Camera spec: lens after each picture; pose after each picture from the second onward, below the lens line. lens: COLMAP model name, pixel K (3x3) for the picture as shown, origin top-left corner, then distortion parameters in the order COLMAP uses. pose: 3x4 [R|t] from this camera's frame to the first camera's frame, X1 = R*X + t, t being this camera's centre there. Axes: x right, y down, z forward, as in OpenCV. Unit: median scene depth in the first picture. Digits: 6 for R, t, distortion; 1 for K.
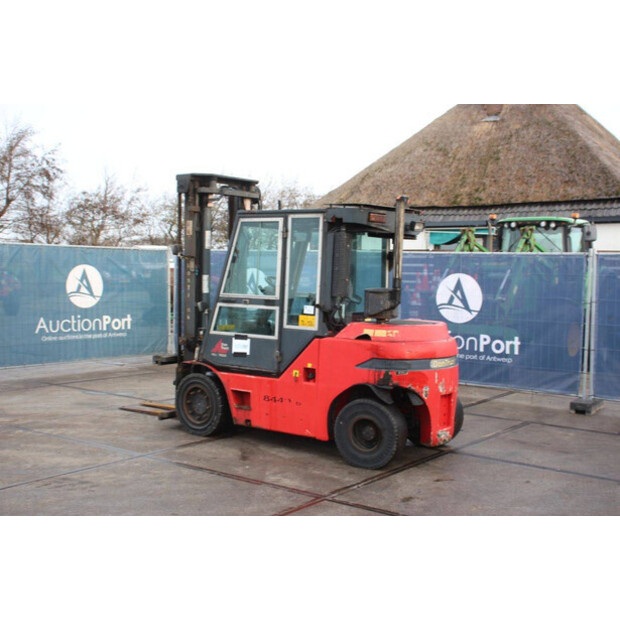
lens RADIAL K [[811.4, 0, 294.8], [0, 811.4, 314.5], [0, 0, 1]] dist [0.047573, 0.000000]
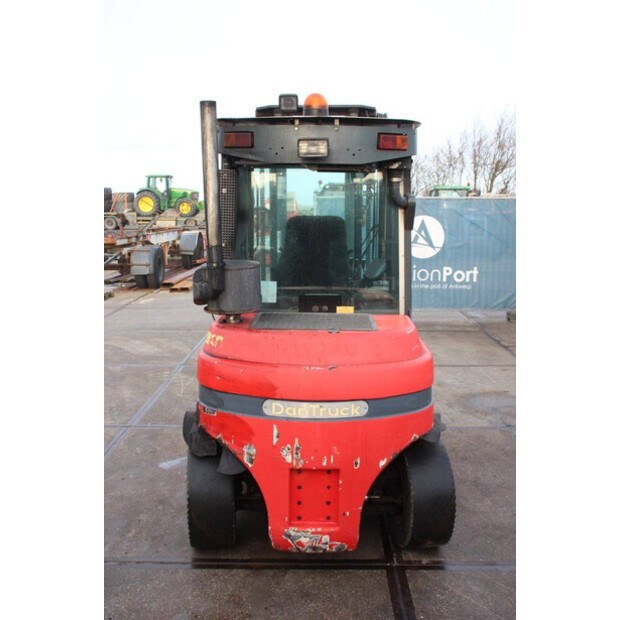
lens RADIAL K [[619.6, 0, 309.3], [0, 619.6, 311.2], [0, 0, 1]] dist [-0.044039, 0.000000]
pose [[0.625671, 0.119754, -0.770840, 0.439206], [-0.043800, 0.991981, 0.118558, -0.047129], [0.778856, -0.040415, 0.625899, 0.677766]]
